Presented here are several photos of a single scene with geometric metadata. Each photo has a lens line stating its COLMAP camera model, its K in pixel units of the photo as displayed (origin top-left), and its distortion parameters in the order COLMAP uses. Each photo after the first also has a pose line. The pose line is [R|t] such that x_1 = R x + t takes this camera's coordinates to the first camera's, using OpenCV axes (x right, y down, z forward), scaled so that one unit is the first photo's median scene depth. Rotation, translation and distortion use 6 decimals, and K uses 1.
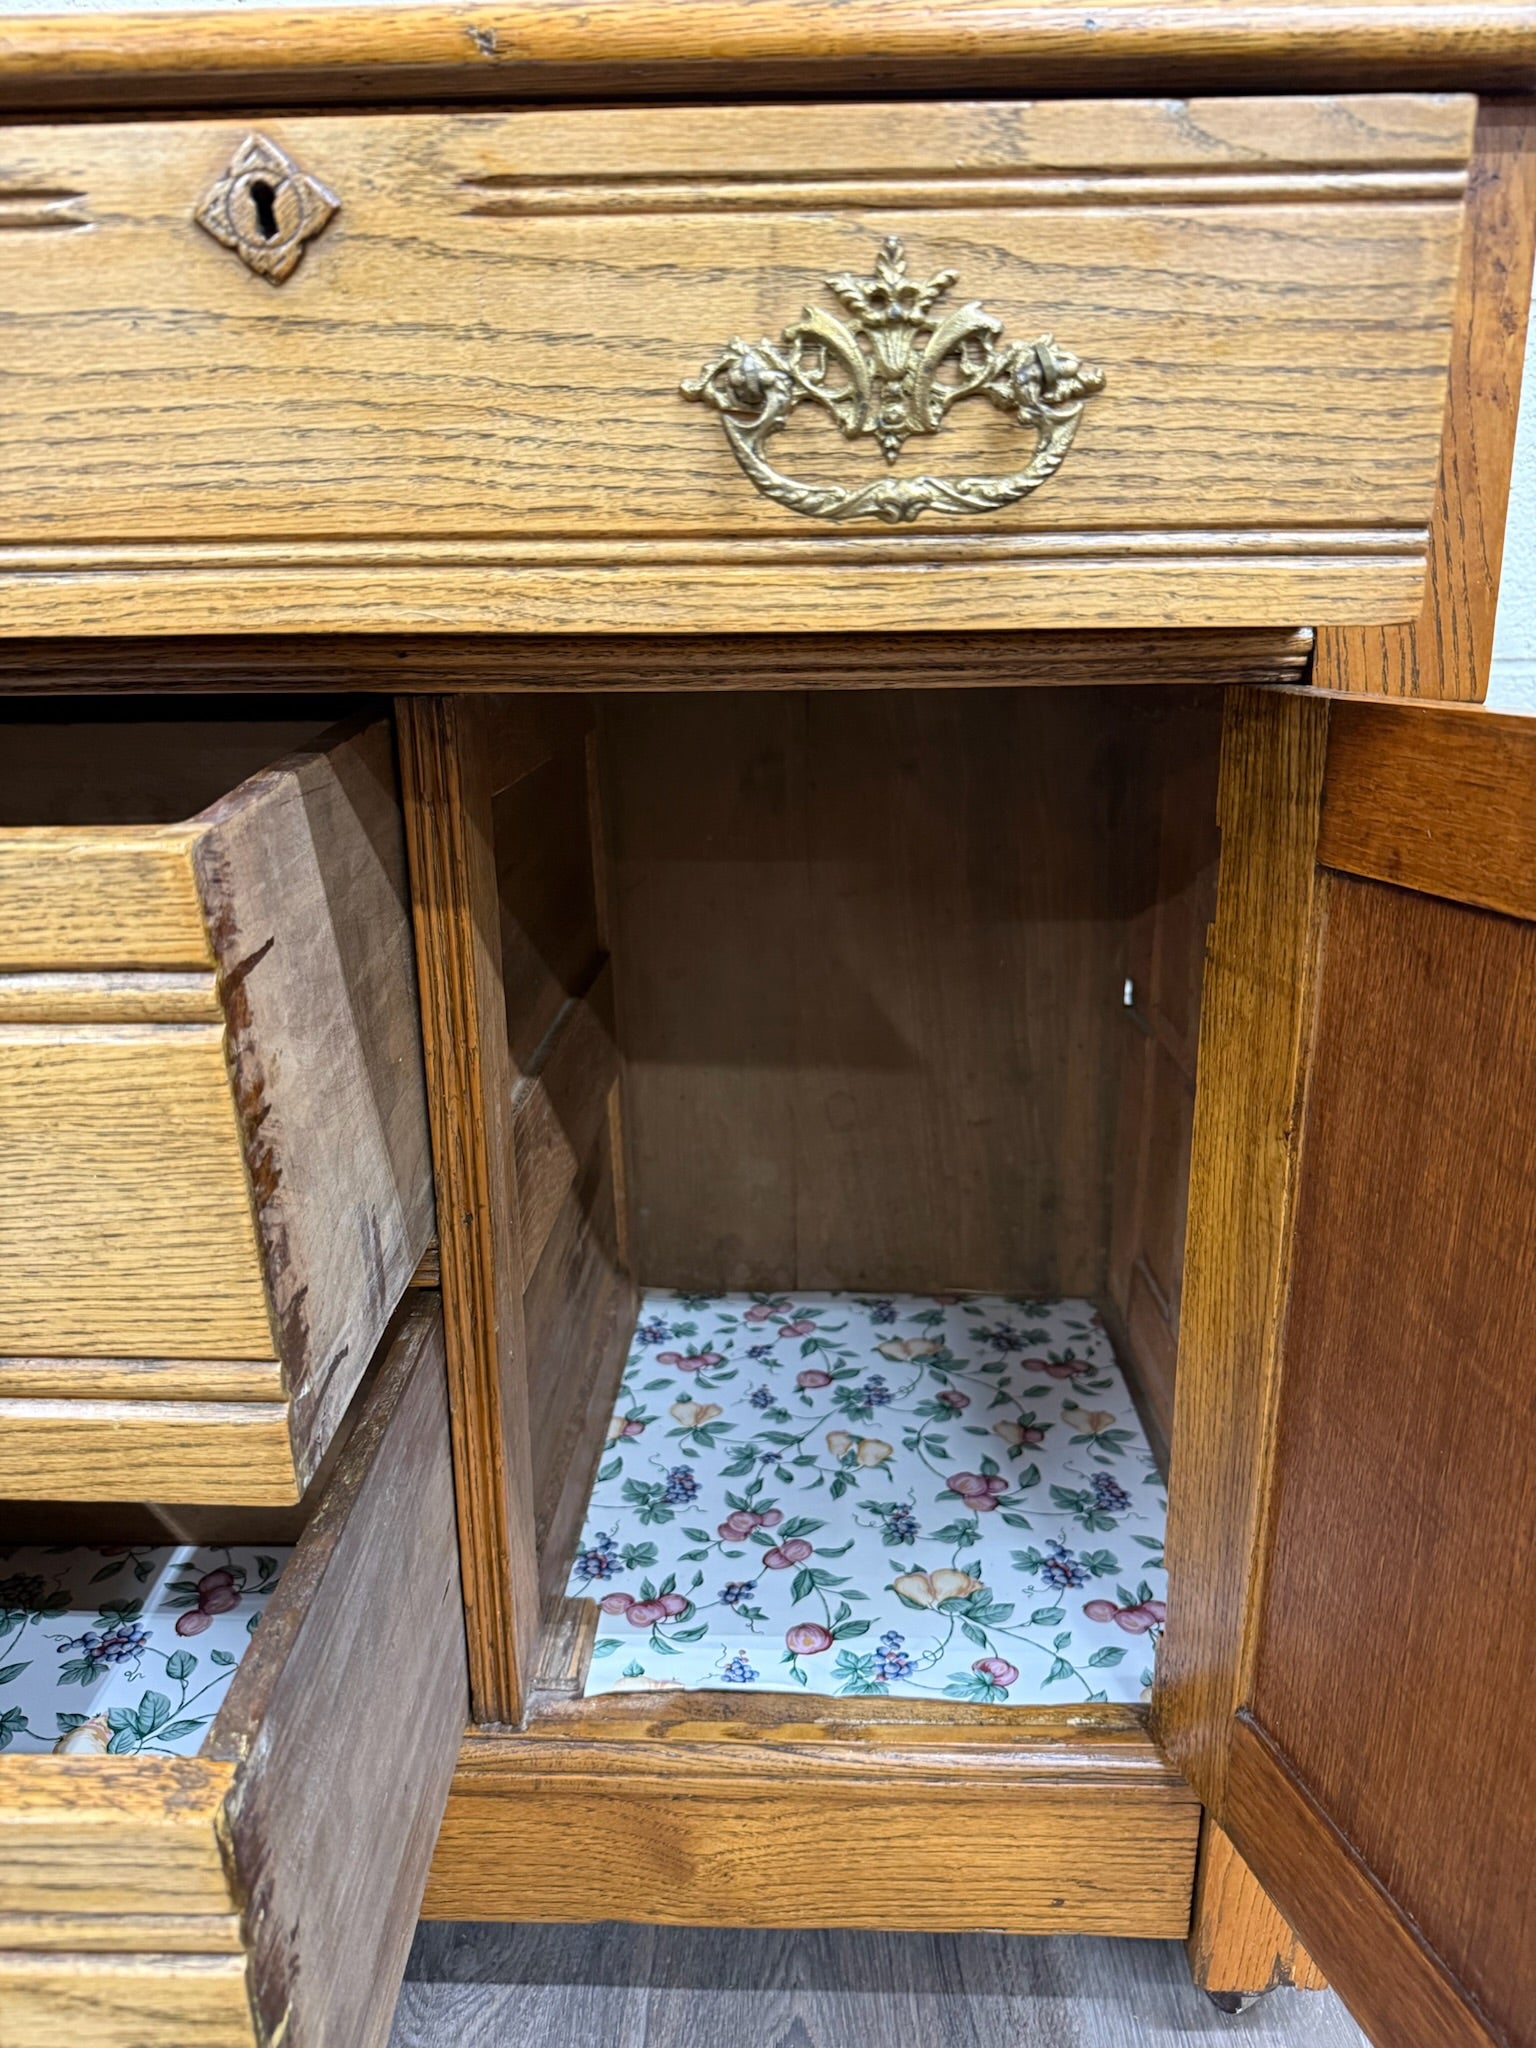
lens RADIAL K [[1476.9, 0, 764.4], [0, 1476.9, 1025.3], [0, 0, 1]] dist [-0.020392, 0.005761]
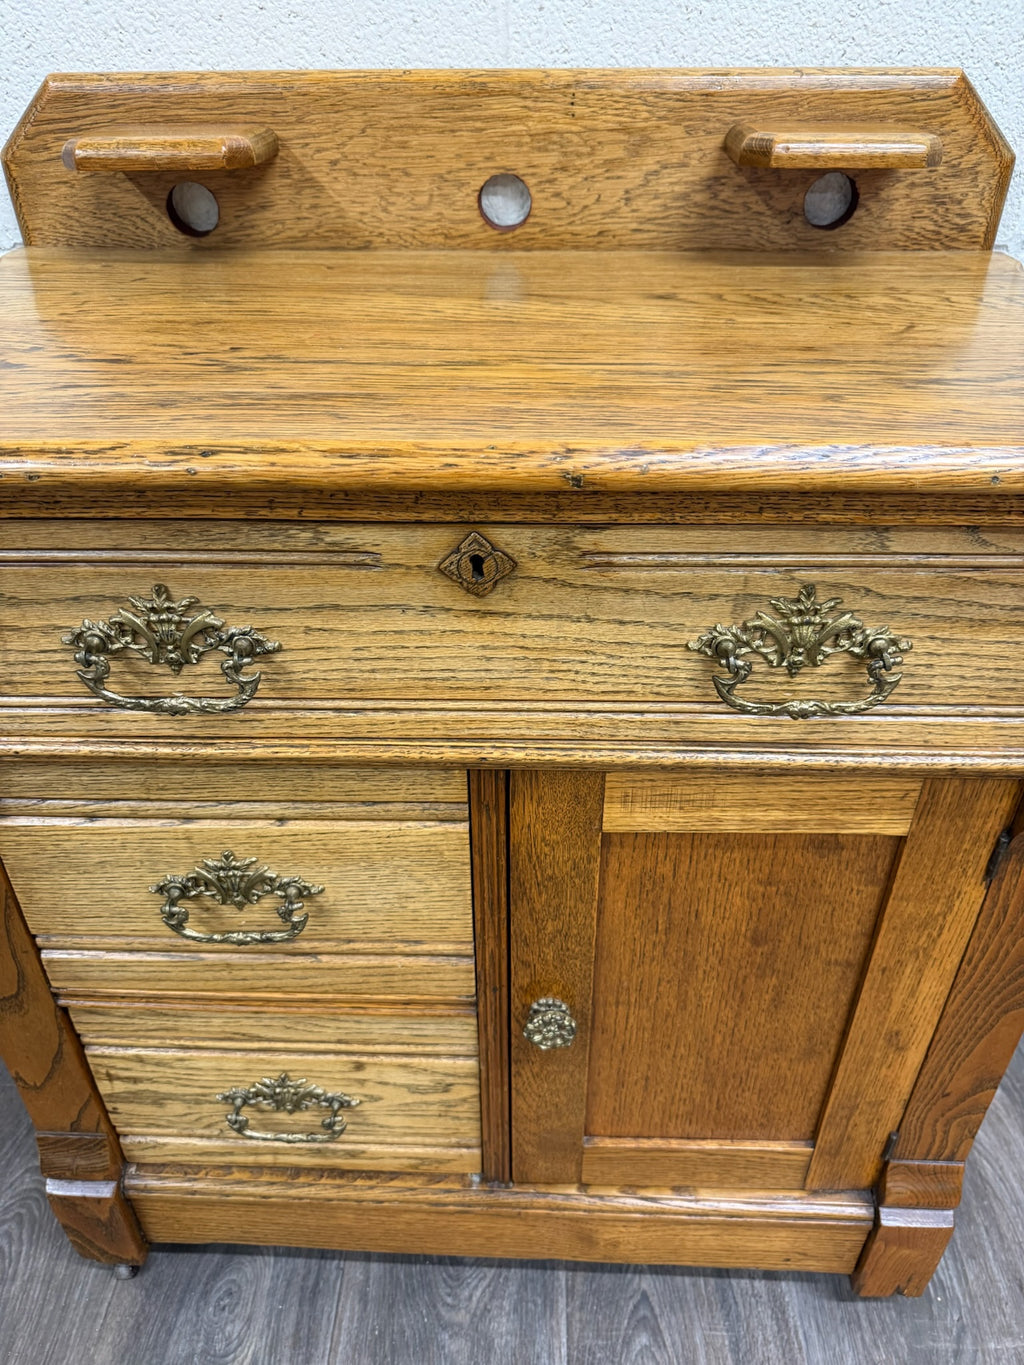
lens RADIAL K [[982.4, 0, 512.0], [0, 982.4, 682.5], [0, 0, 1]] dist [-0.019759, 0.006926]
pose [[0.999931, 0.010887, -0.004437, -0.280964], [-0.008973, 0.950603, 0.310281, -0.782852], [0.007596, -0.310220, 0.950635, -0.228008]]
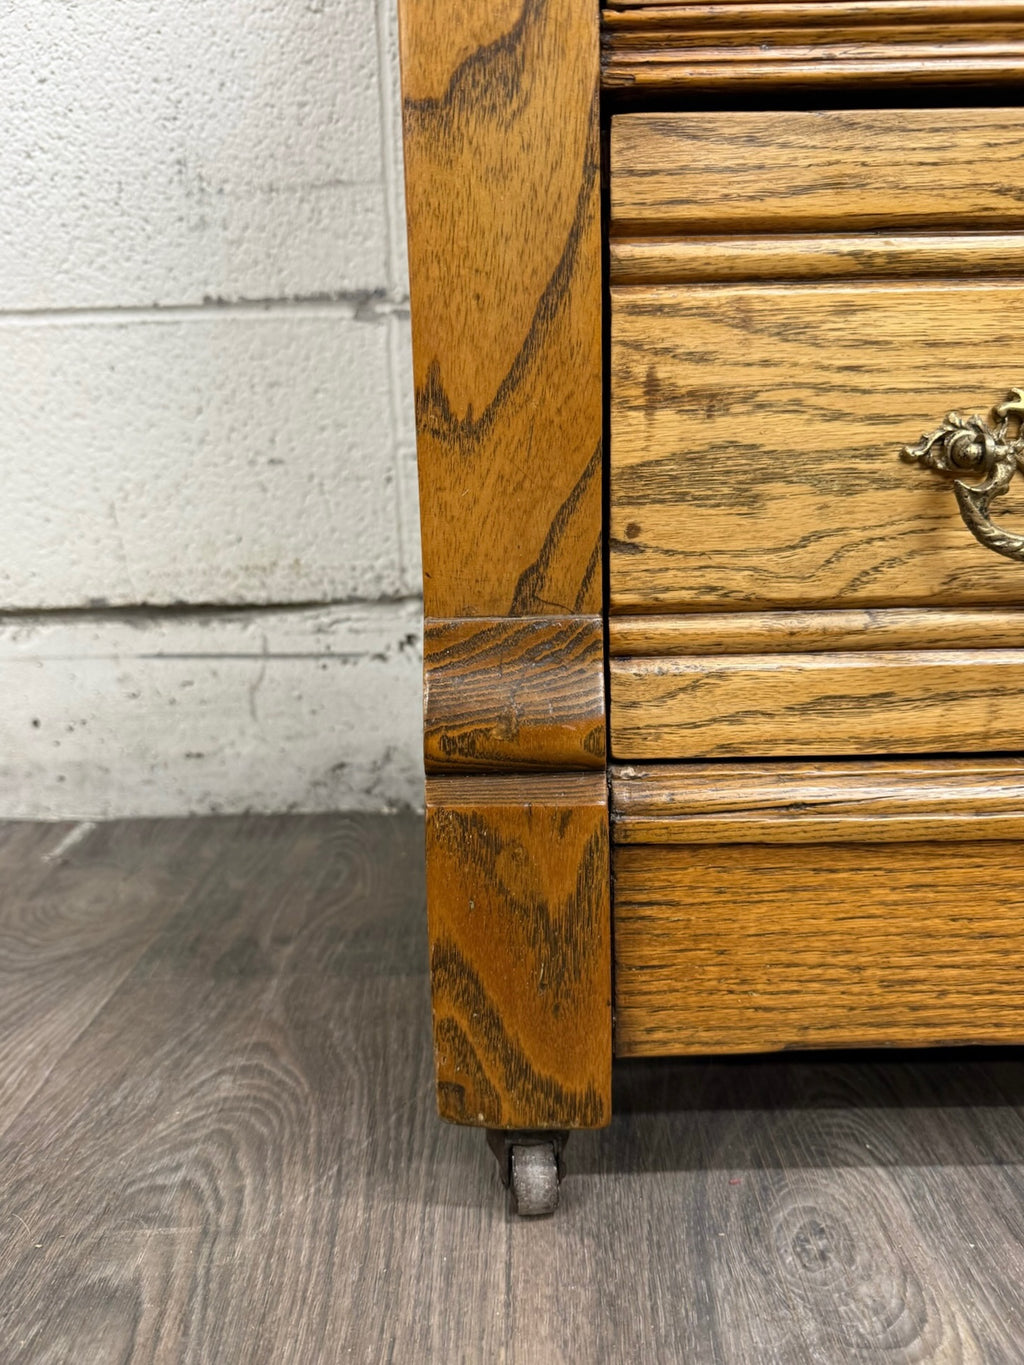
lens RADIAL K [[1046.8, 0, 526.5], [0, 1046.8, 698.1], [0, 0, 1]] dist [0.049900, -0.117584]
pose [[0.999591, -0.018074, 0.022156, -1.197826], [0.019655, 0.997115, -0.073319, 0.865019], [-0.020767, 0.073724, 0.997062, 0.524364]]
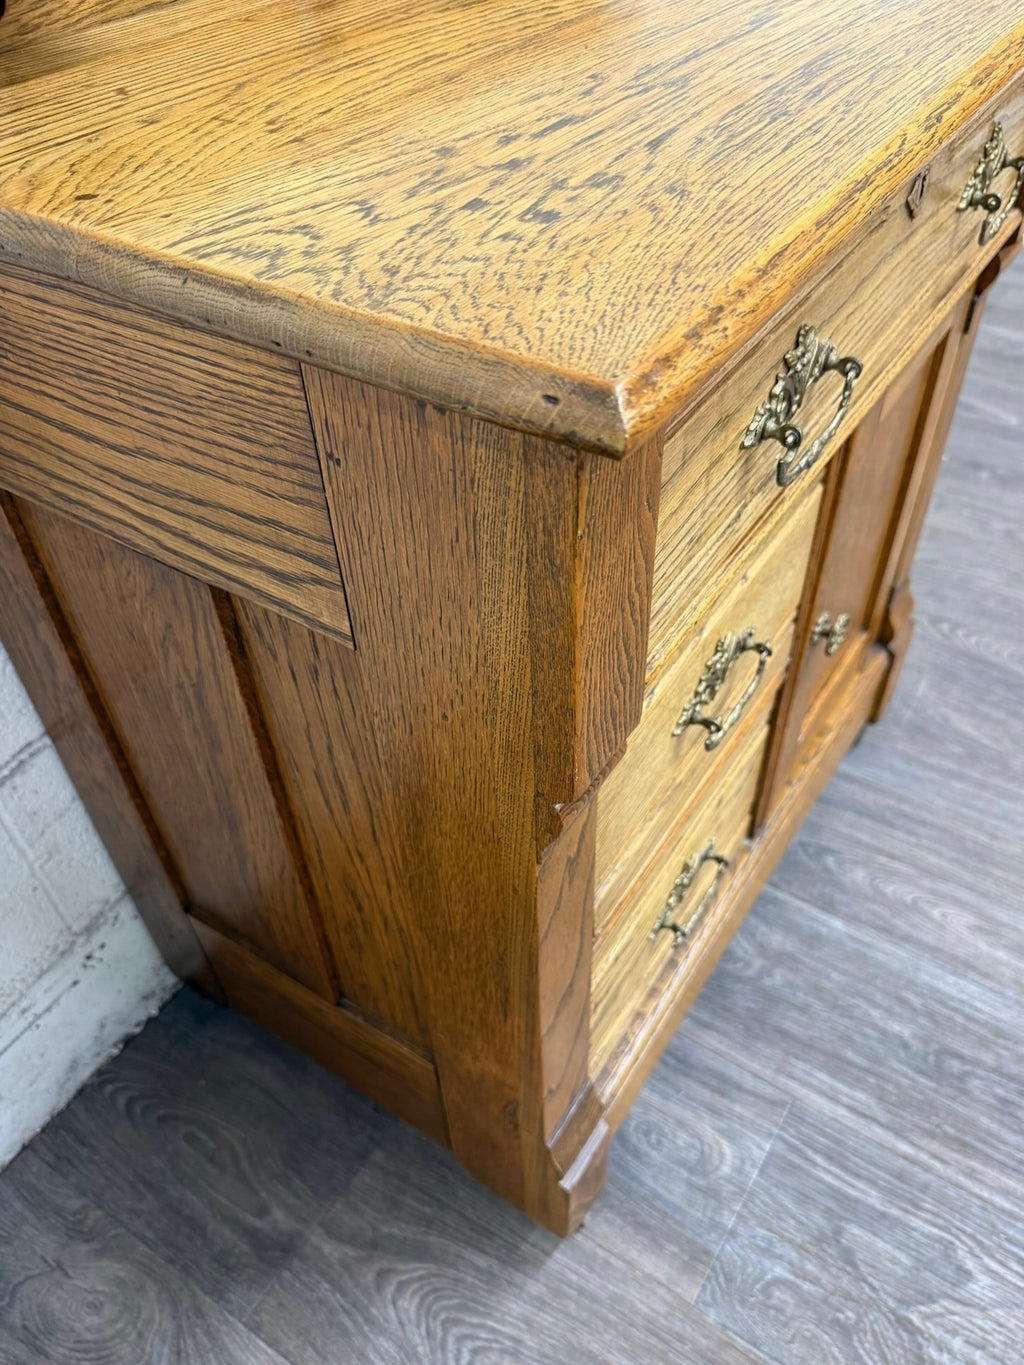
lens RADIAL K [[1045.6, 0, 538.6], [0, 1045.6, 711.2], [0, 0, 1]] dist [-0.010004, -0.005594]
pose [[0.524885, -0.608972, 0.594683, -1.902900], [0.245419, 0.777268, 0.579330, -0.944272], [-0.815024, -0.158135, 0.557430, 0.490939]]
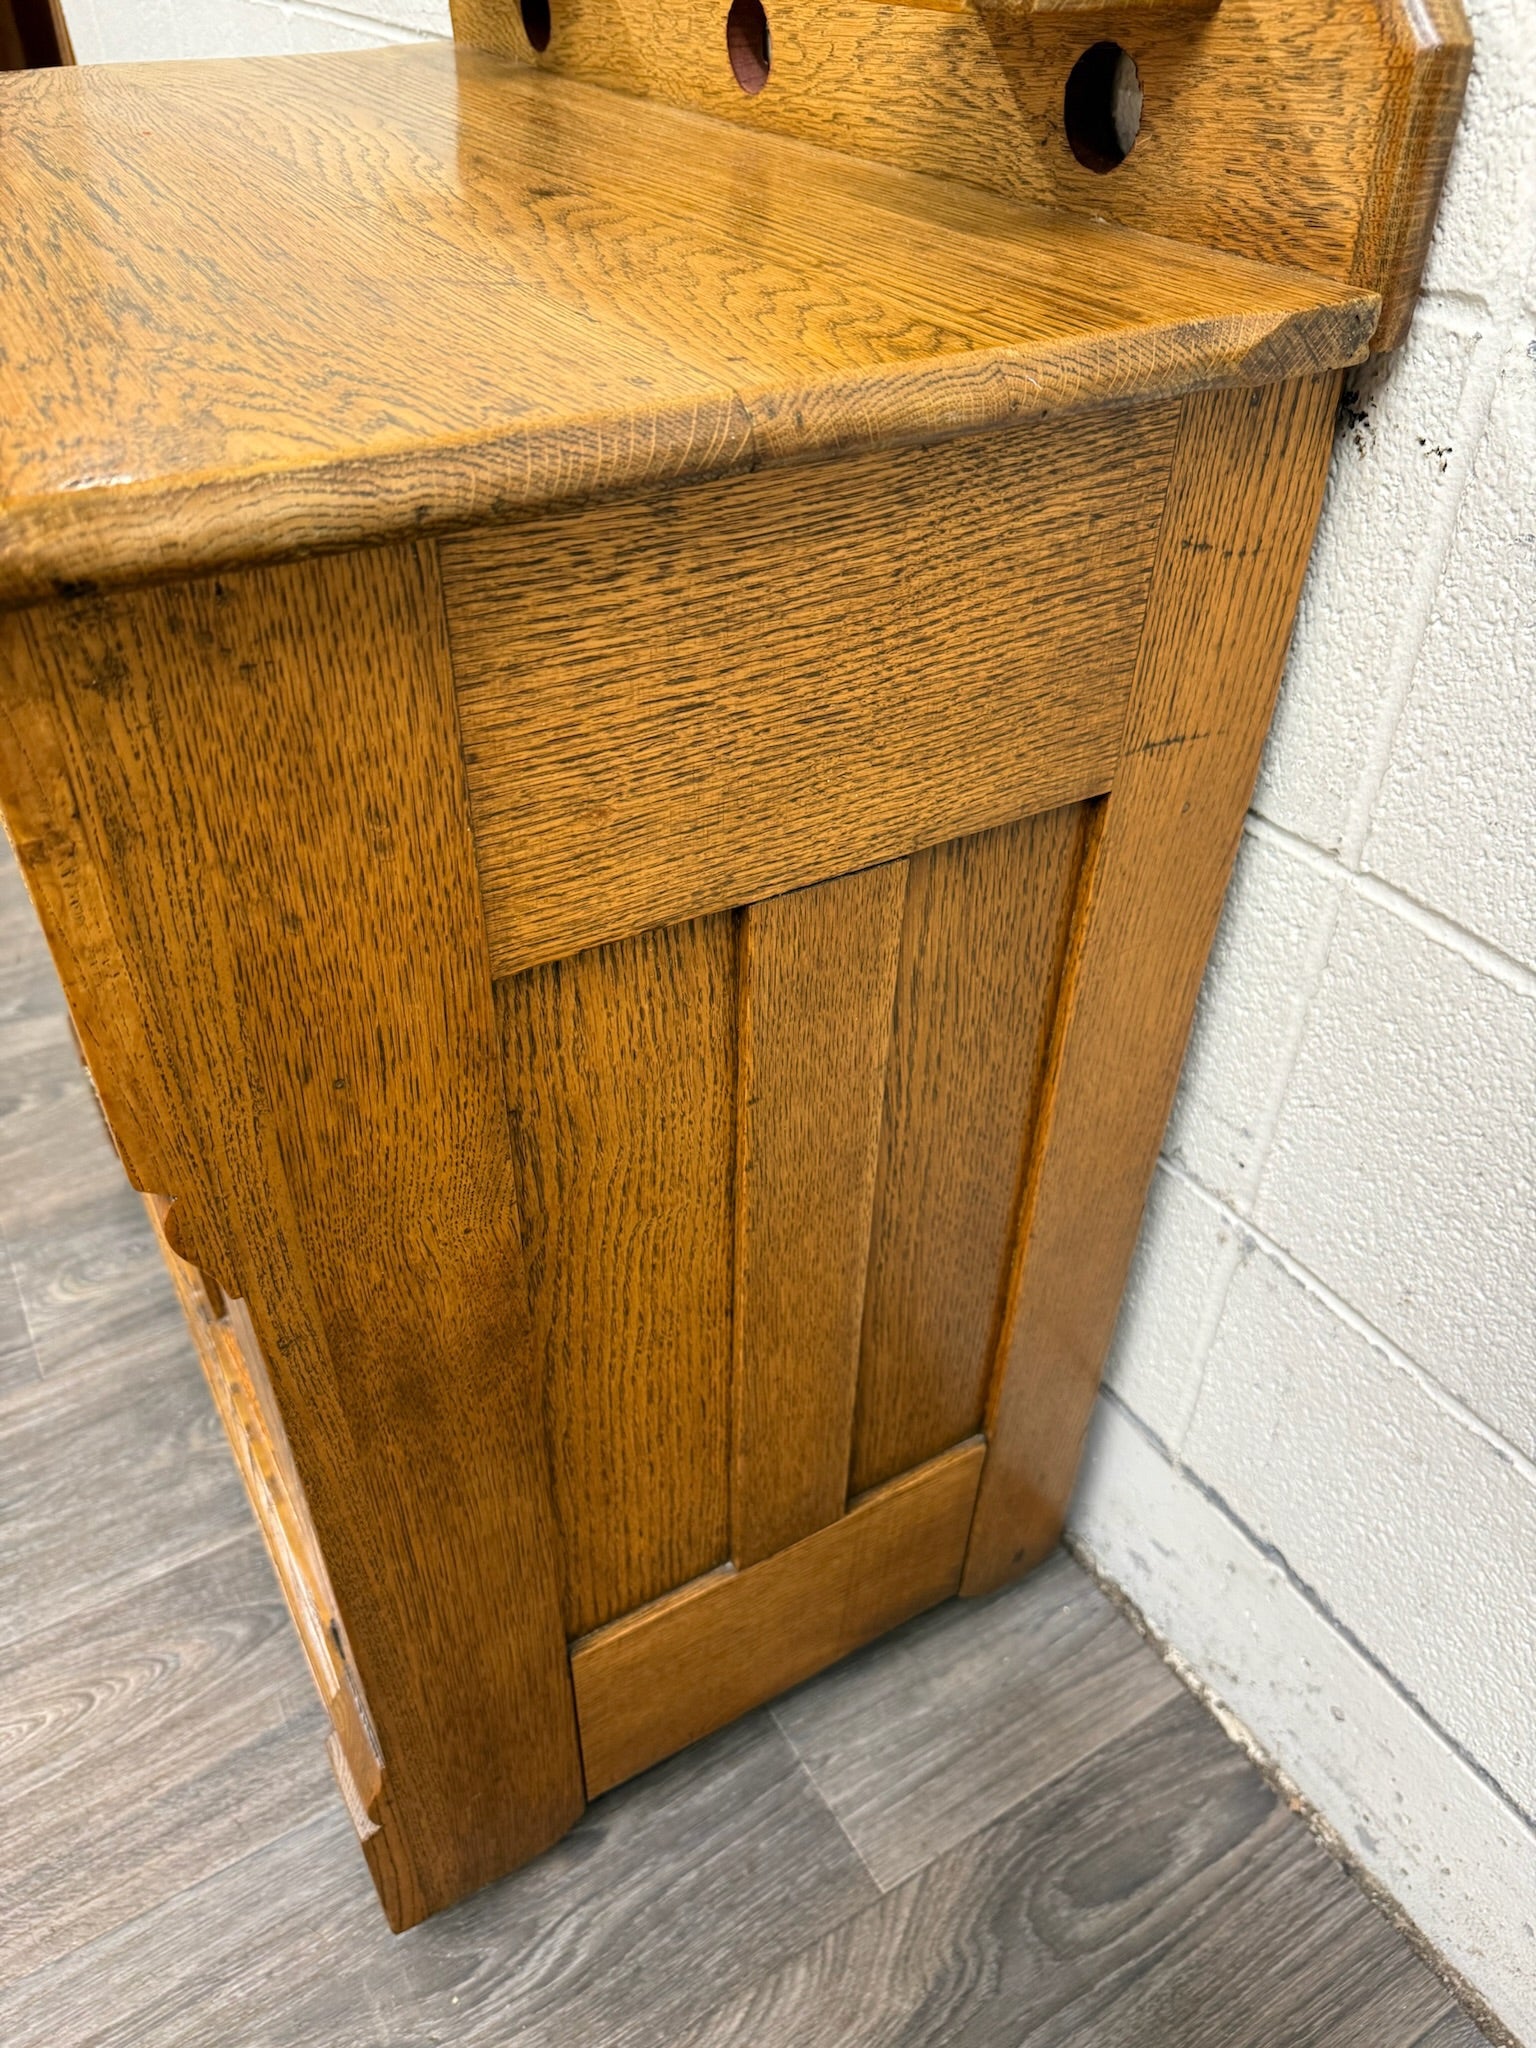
lens RADIAL K [[1476.9, 0, 764.4], [0, 1476.9, 1025.3], [0, 0, 1]] dist [-0.020392, 0.005761]
pose [[0.533328, 0.545215, -0.646763, 1.514747], [-0.248965, 0.831883, 0.495971, -0.982326], [0.808442, -0.103494, 0.579406, 0.782834]]
